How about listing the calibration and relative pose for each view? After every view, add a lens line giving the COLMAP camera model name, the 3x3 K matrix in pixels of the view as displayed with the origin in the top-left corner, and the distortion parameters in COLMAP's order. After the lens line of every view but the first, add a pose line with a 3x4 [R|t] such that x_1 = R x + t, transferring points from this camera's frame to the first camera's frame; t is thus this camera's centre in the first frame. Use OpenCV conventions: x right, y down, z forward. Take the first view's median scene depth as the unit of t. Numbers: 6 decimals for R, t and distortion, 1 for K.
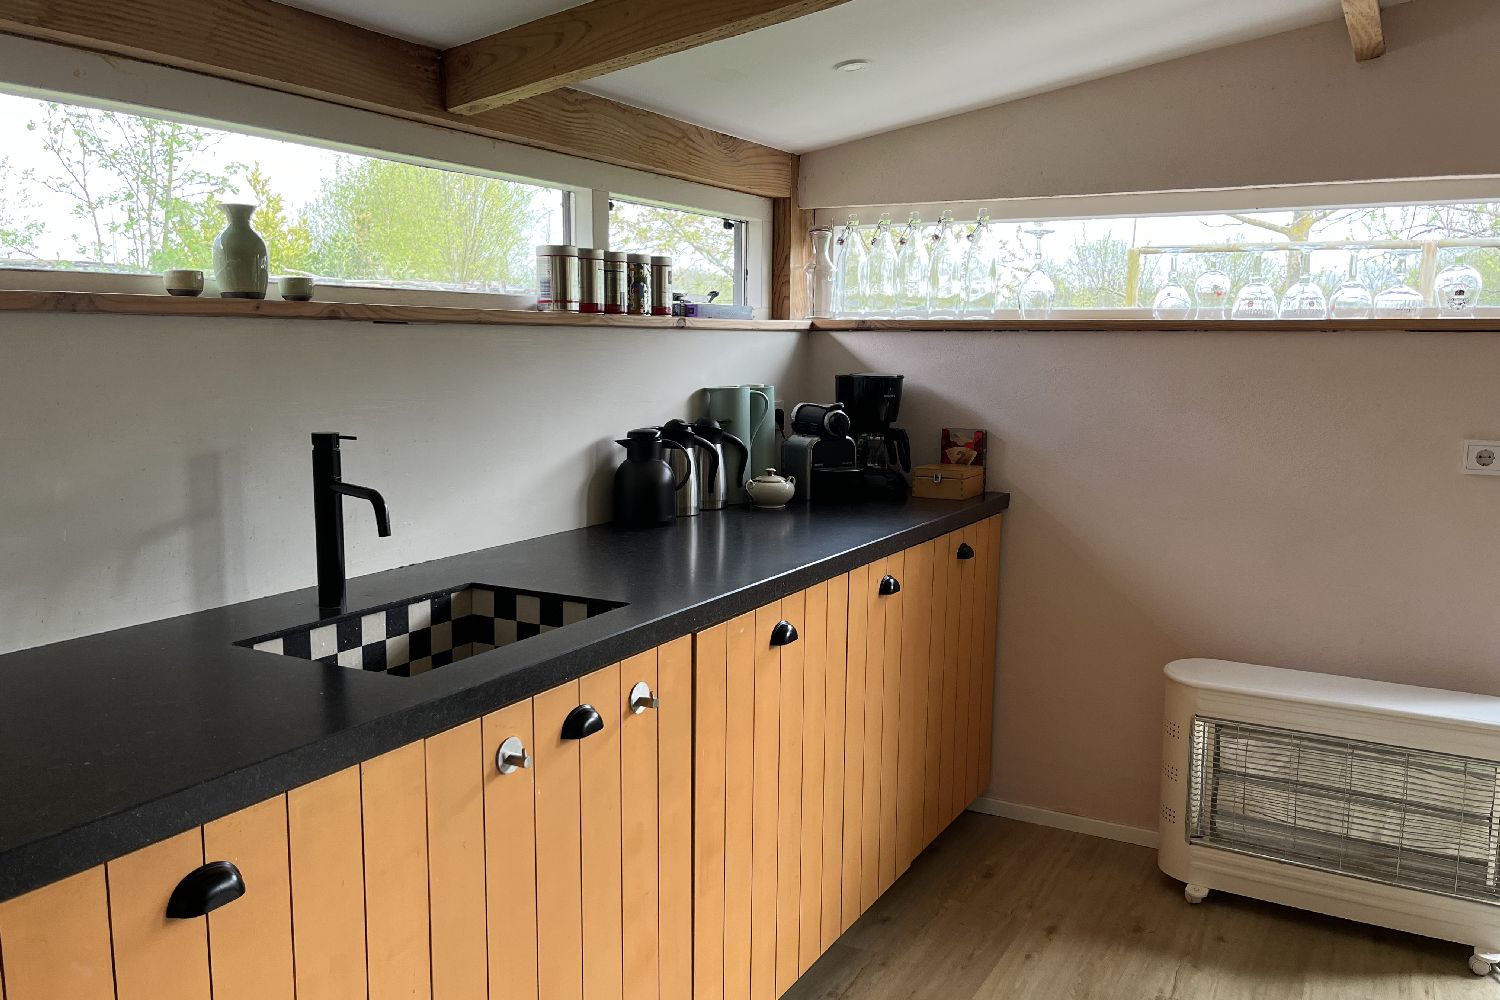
lens RADIAL K [[1208.4, 0, 750.5], [0, 1208.4, 501.8], [0, 0, 1]] dist [0.037386, -0.034184]
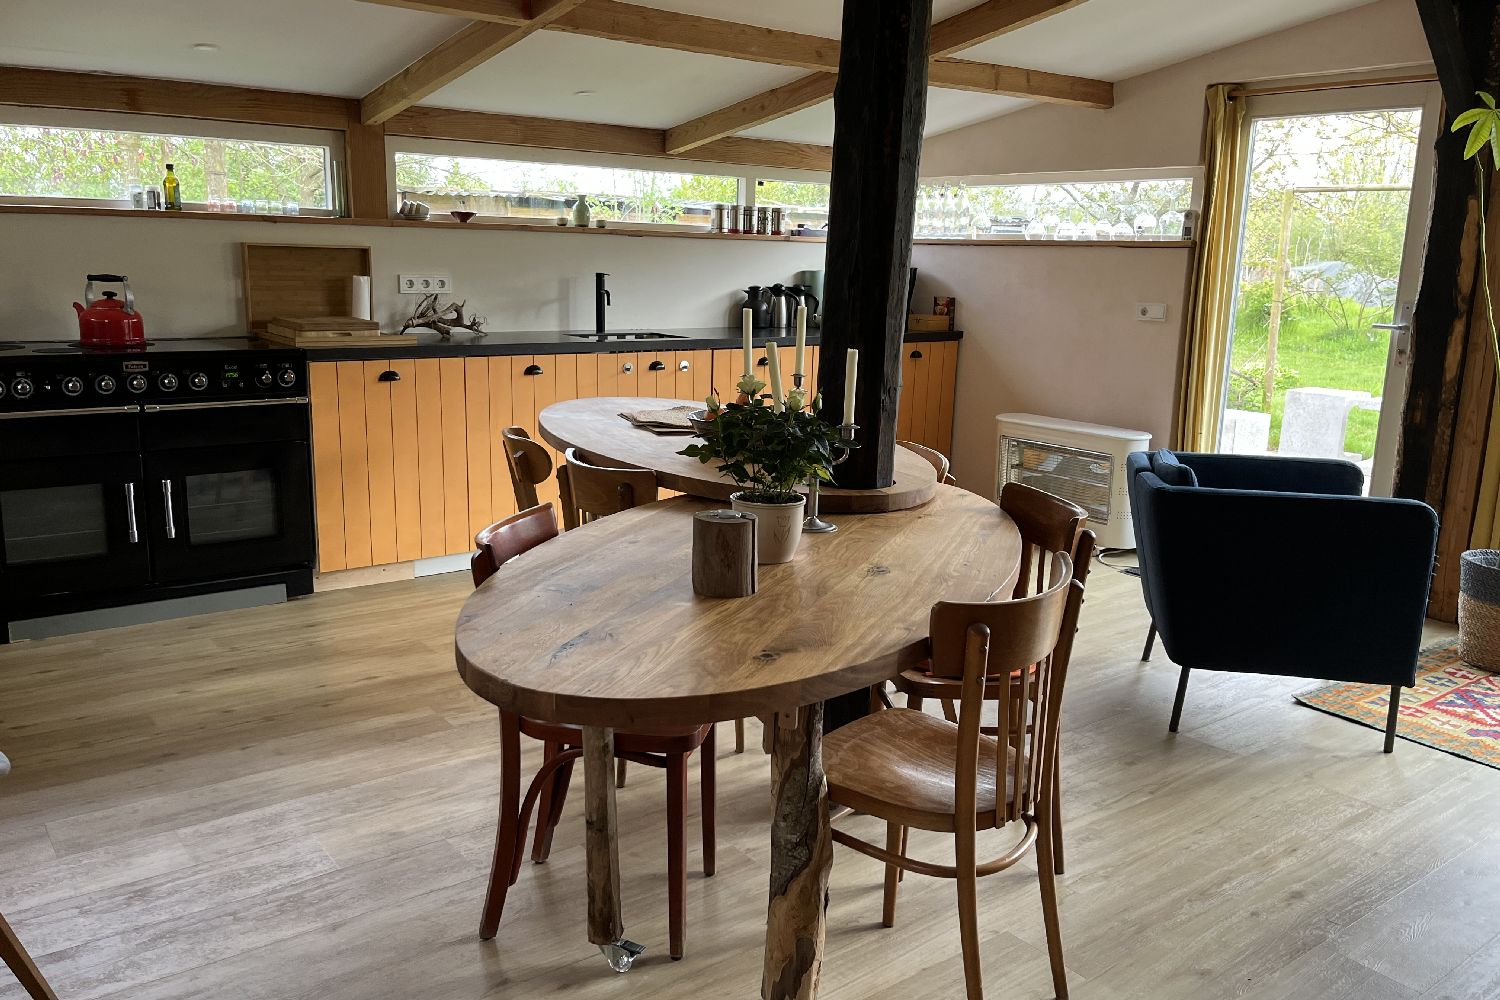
lens RADIAL K [[1205.2, 0, 757.5], [0, 1205.2, 506.4], [0, 0, 1]] dist [0.051581, -0.023299]
pose [[0.916561, 0.098093, -0.387677, 1.141700], [-0.072416, 0.994134, 0.080333, 0.232719], [0.393283, -0.045556, 0.918288, -1.509936]]
